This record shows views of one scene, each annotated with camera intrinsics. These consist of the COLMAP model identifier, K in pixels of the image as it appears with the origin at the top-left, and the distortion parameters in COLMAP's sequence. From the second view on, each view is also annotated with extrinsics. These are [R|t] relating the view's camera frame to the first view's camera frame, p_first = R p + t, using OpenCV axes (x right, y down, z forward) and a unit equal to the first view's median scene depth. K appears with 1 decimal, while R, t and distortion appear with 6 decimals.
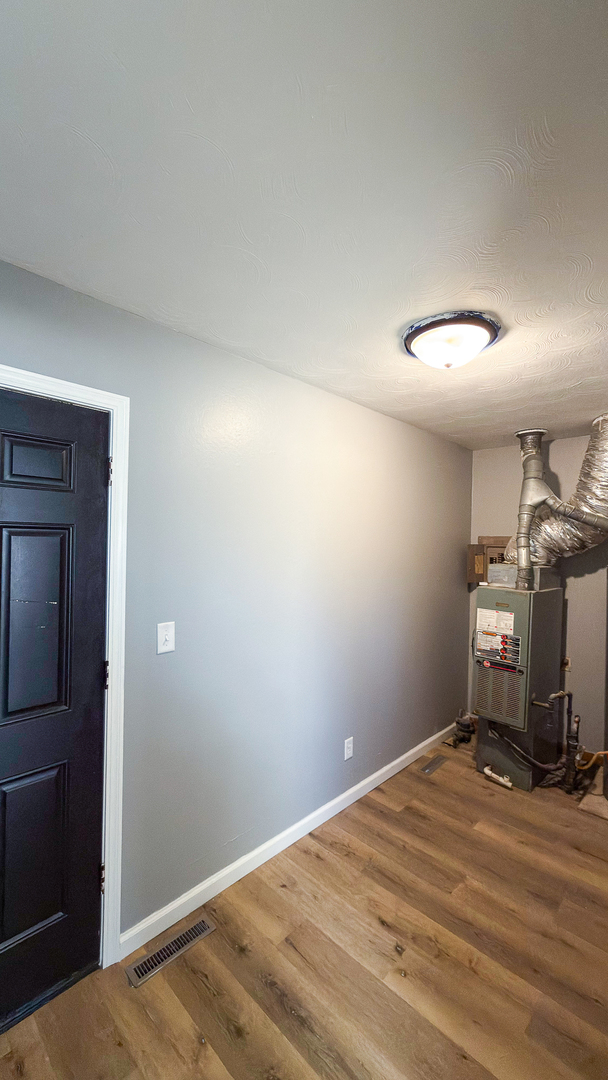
lens RADIAL K [[427.7, 0, 305.8], [0, 427.7, 541.1], [0, 0, 1]] dist [0.001247, -0.000770]
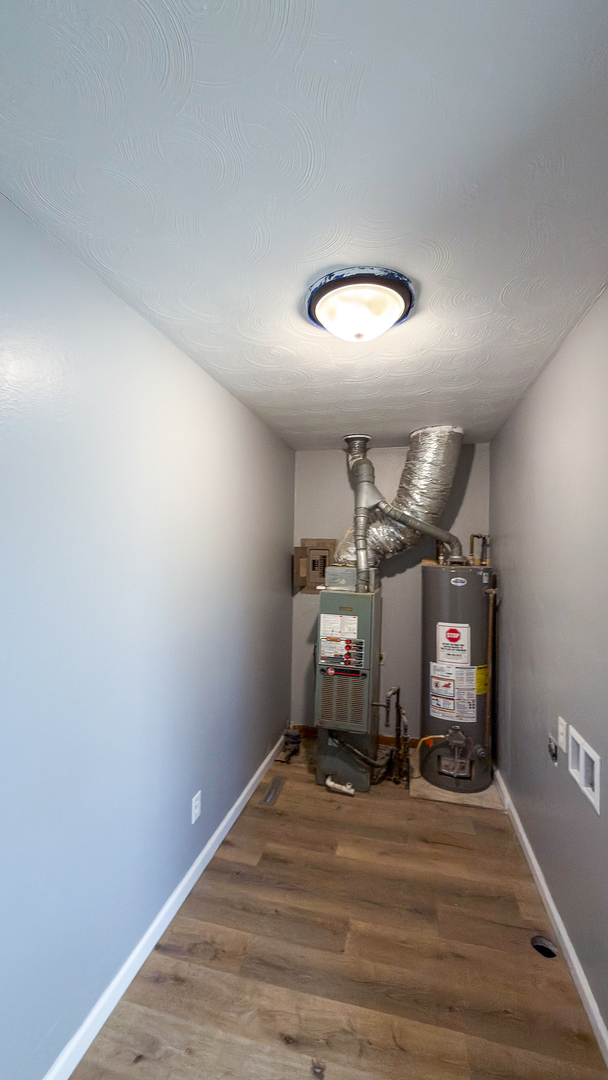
lens RADIAL K [[427.7, 0, 299.3], [0, 427.7, 540.9], [0, 0, 1]] dist [0.001247, -0.000770]
pose [[0.866668, 0.002375, 0.498879, -0.123285], [0.001059, 0.999978, -0.006600, 0.000450], [-0.498884, 0.006248, 0.866646, 0.210340]]
